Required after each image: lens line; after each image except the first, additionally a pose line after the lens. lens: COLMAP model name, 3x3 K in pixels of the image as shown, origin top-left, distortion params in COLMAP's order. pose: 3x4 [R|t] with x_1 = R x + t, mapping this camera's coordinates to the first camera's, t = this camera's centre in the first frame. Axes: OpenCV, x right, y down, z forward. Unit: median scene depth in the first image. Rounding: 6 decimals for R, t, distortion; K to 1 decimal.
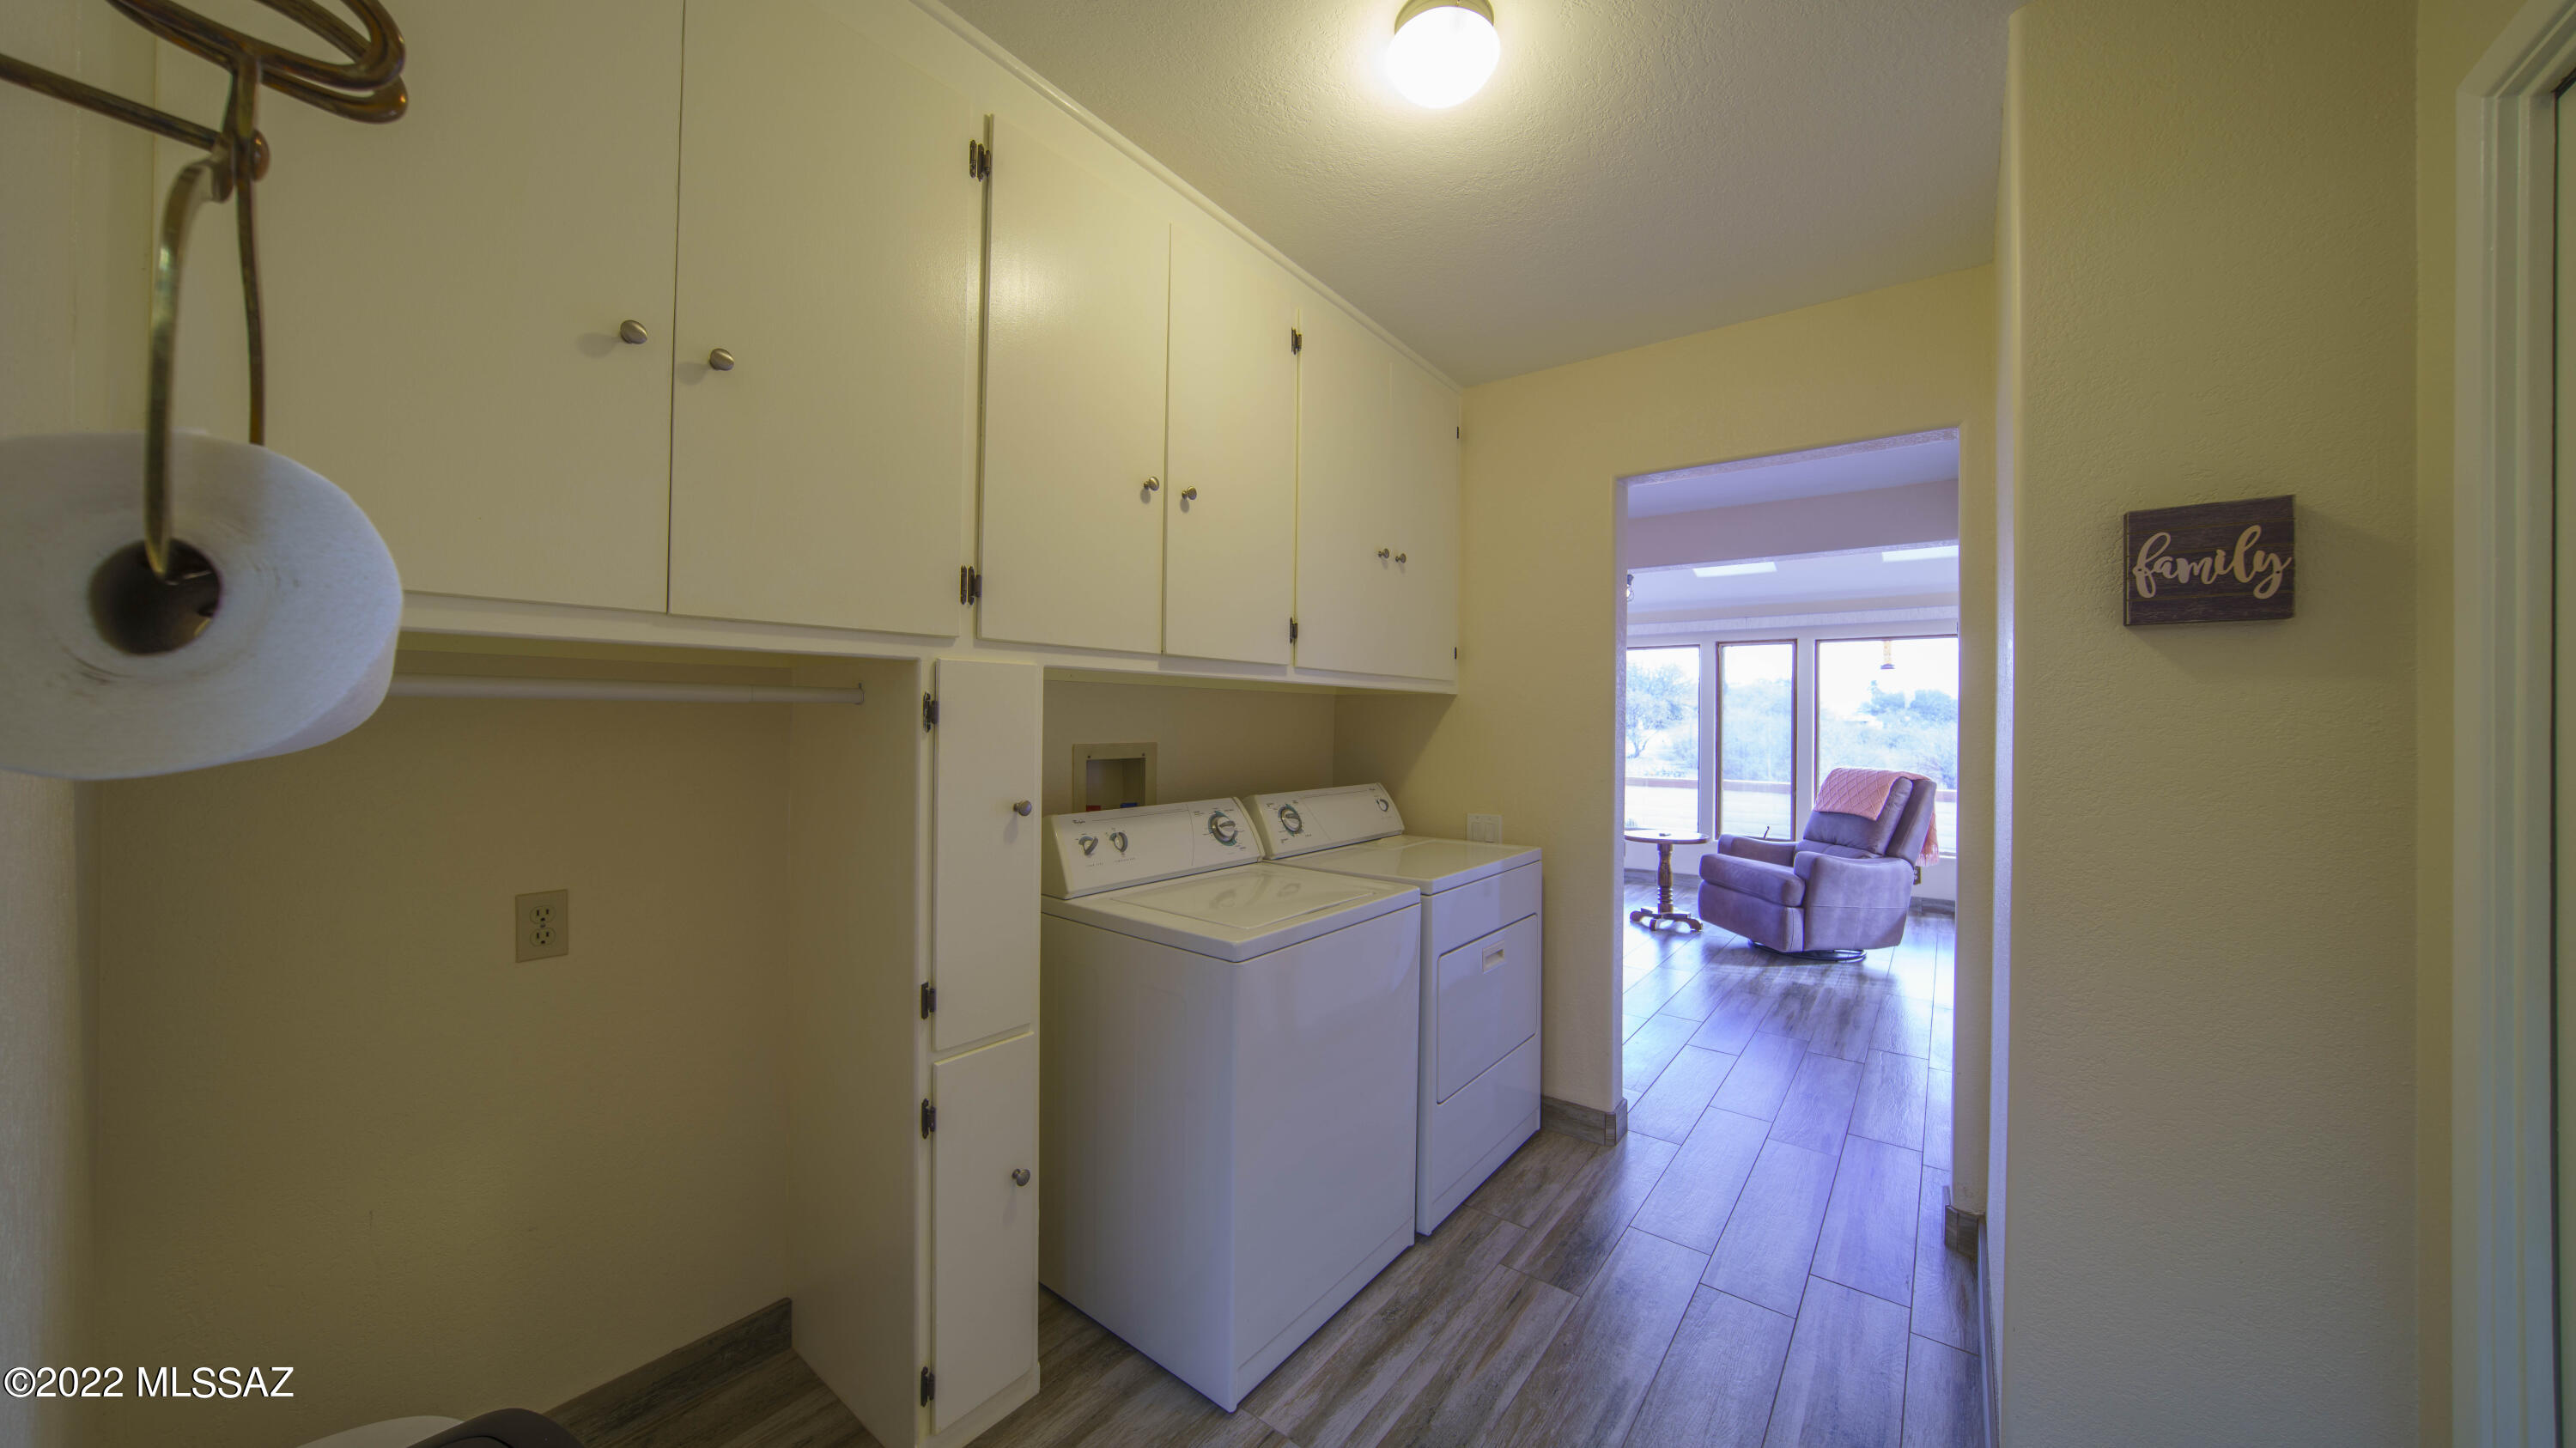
lens RADIAL K [[846.6, 0, 1288.0], [0, 846.6, 724.0], [0, 0, 1]] dist [-0.039662, 0.000026]
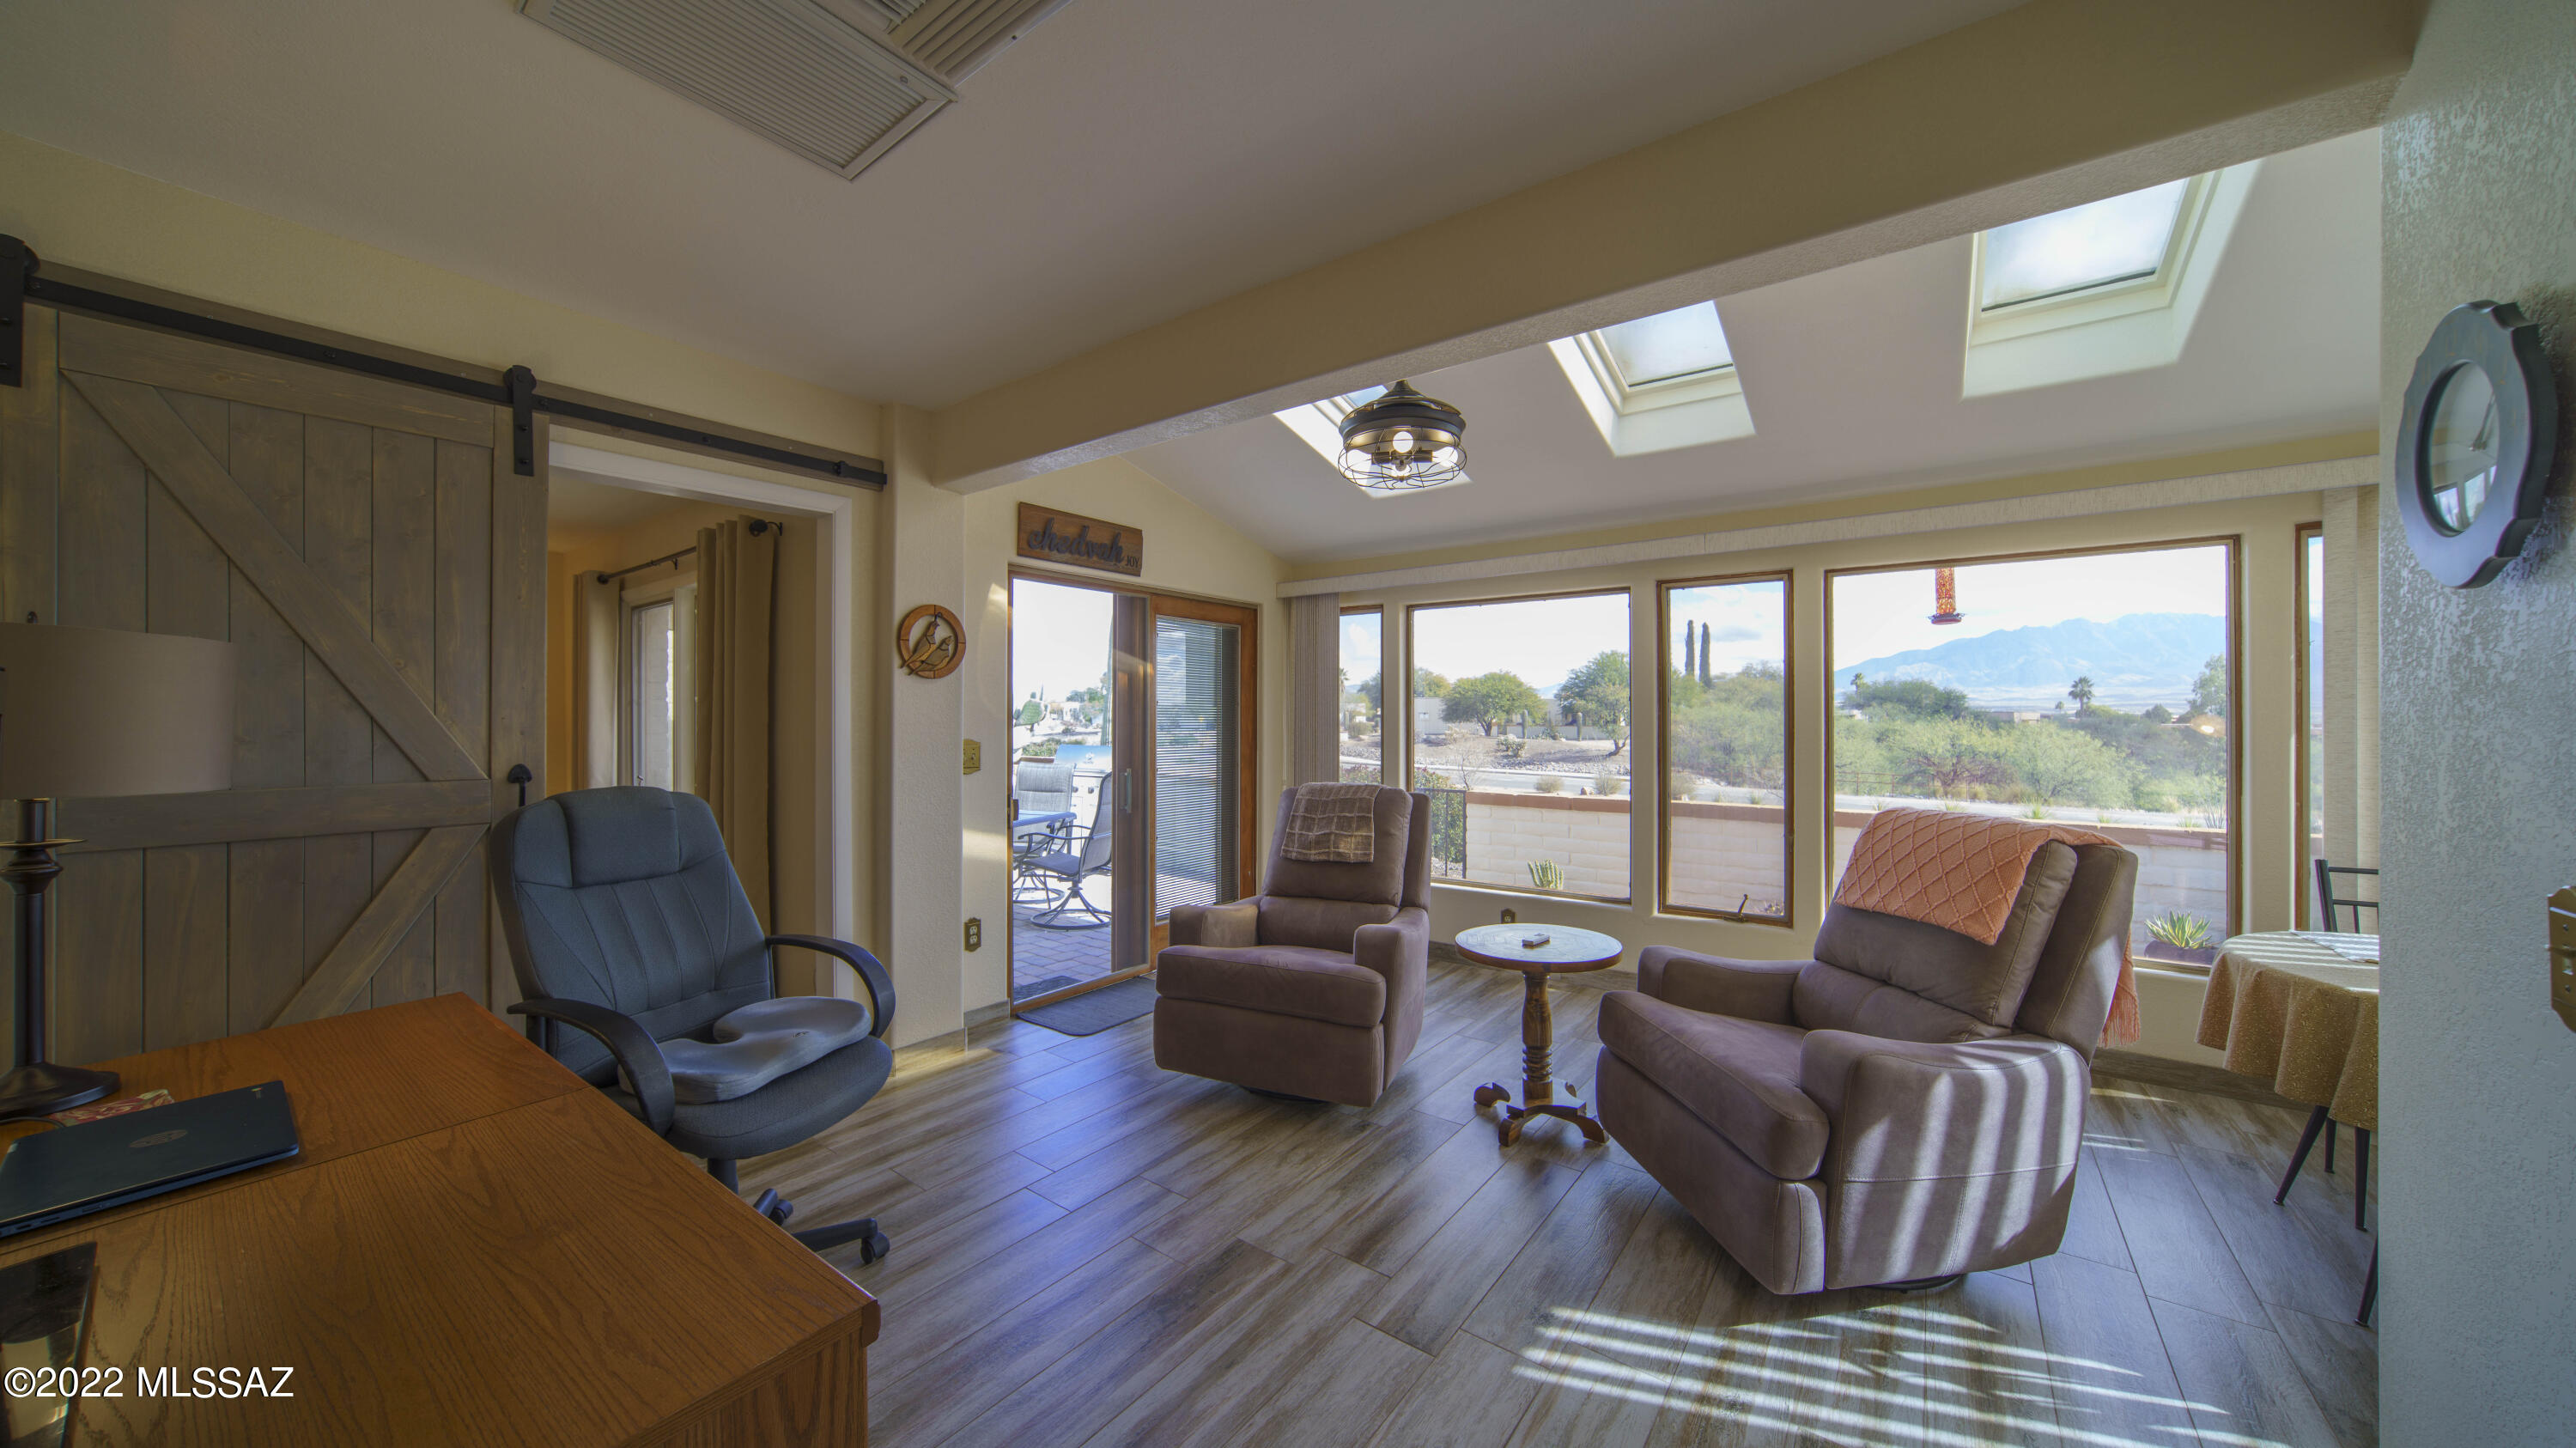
lens RADIAL K [[846.6, 0, 1288.0], [0, 846.6, 724.0], [0, 0, 1]] dist [-0.039662, 0.000026]
pose [[0.999847, -0.012769, 0.011957, 0.316459], [0.012793, 0.999916, -0.001973, 0.001006], [-0.011931, 0.002125, 0.999927, 0.534465]]
